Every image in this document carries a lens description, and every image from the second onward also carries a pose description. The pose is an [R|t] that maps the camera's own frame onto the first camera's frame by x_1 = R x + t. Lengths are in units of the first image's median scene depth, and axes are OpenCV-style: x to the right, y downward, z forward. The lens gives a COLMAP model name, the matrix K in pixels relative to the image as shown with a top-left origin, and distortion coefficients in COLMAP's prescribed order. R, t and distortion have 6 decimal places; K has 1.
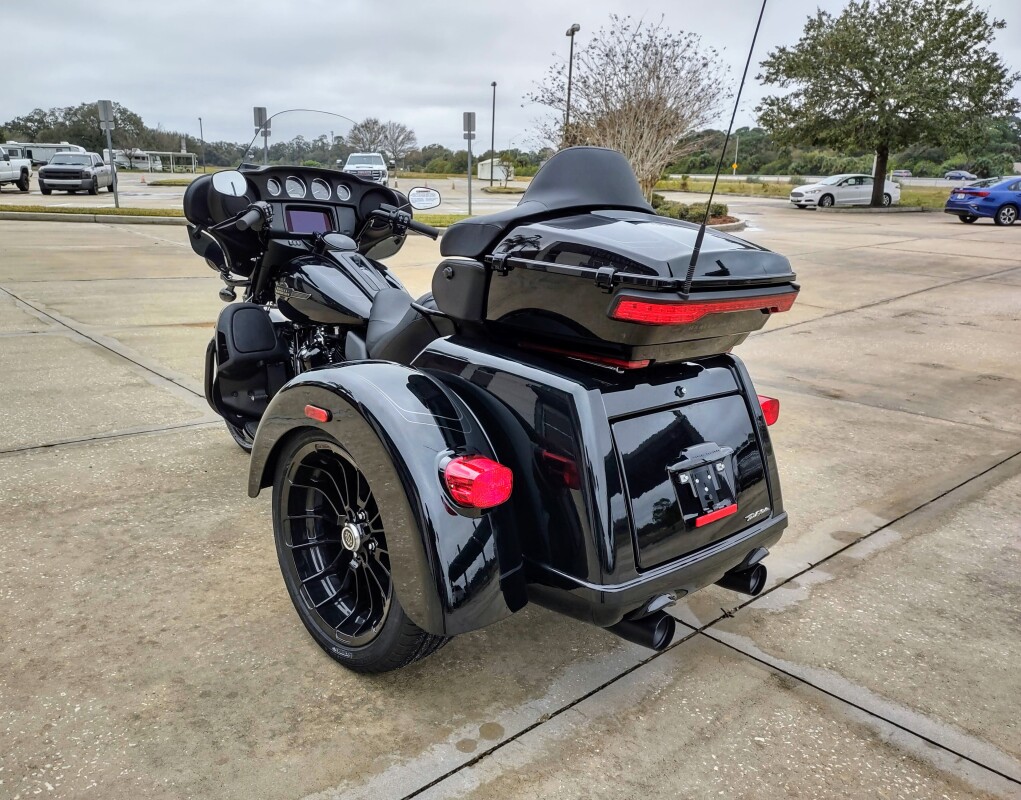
lens RADIAL K [[804.3, 0, 496.6], [0, 804.3, 388.7], [0, 0, 1]] dist [0.018605, -0.004544]
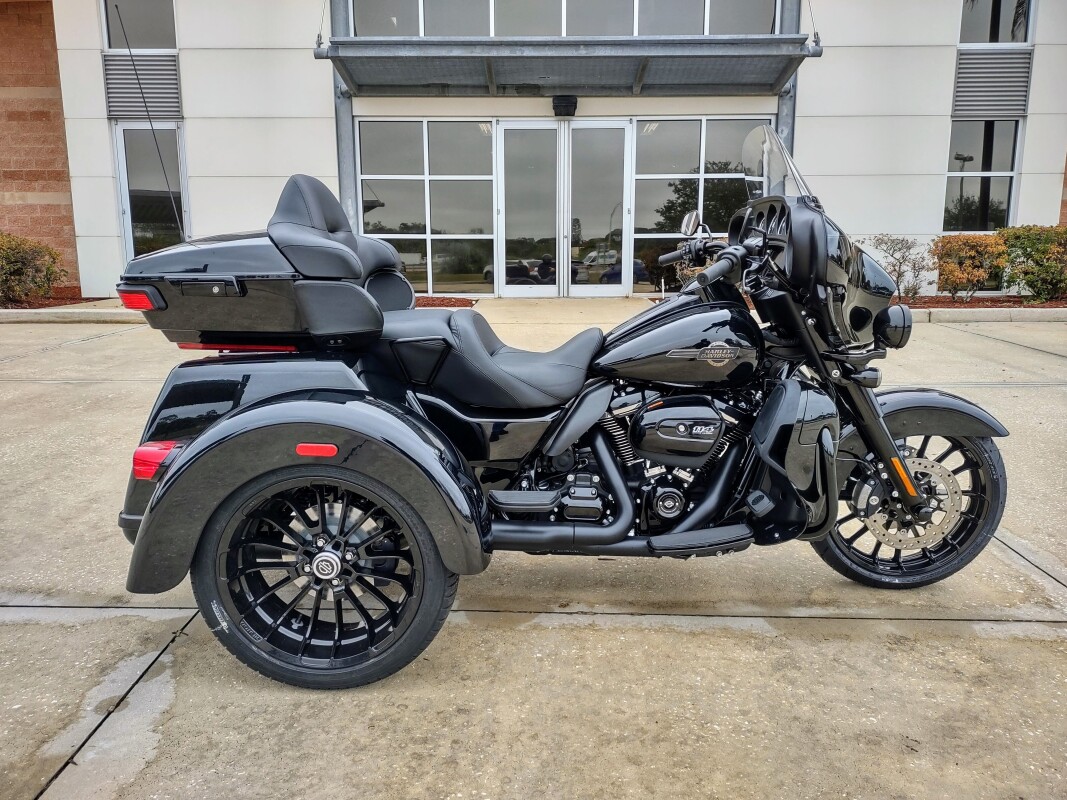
lens RADIAL K [[788.9, 0, 533.5], [0, 788.9, 400.0], [0, 0, 1]] dist [0.032943, -0.031112]
pose [[-0.687953, 0.101450, -0.718630, 0.054164], [-0.200614, 0.925019, 0.322637, -0.031233], [0.697477, 0.366126, -0.616017, 0.148128]]
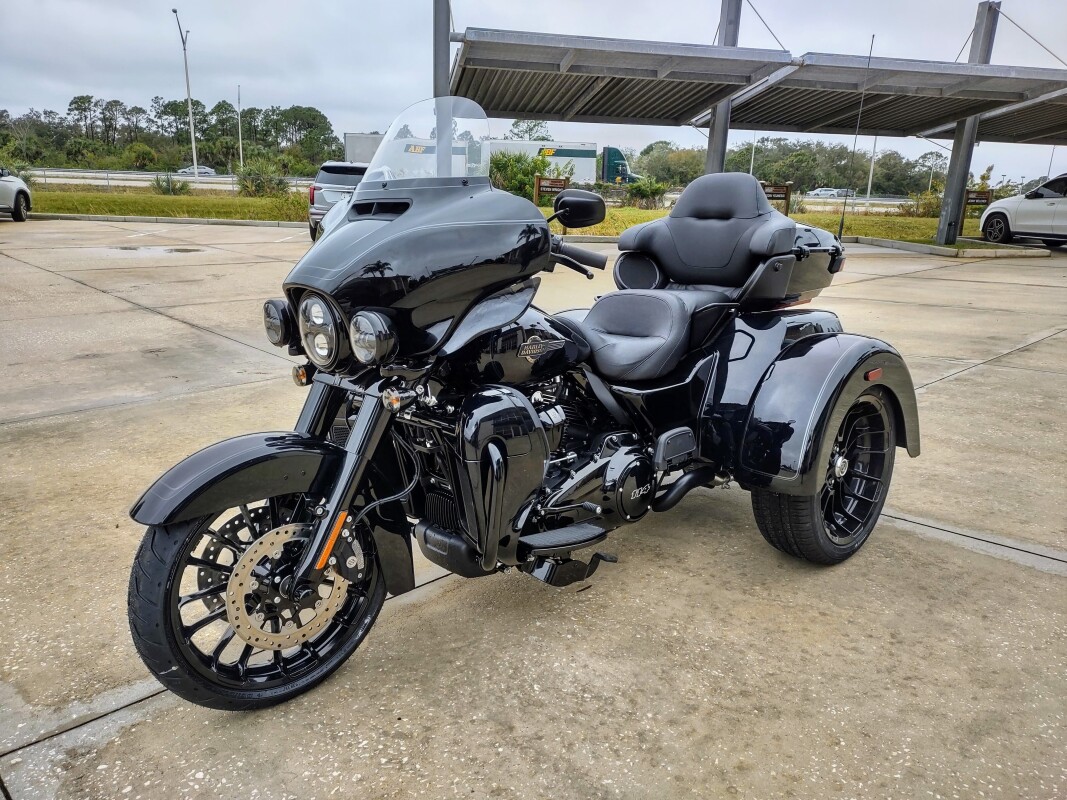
lens RADIAL K [[791.1, 0, 533.5], [0, 791.1, 400.0], [0, 0, 1]] dist [0.008794, 0.000713]
pose [[-0.017624, -0.279426, 0.960006, -0.098055], [0.227022, 0.933959, 0.276012, -0.027921], [-0.973730, 0.222807, 0.046975, 0.097994]]
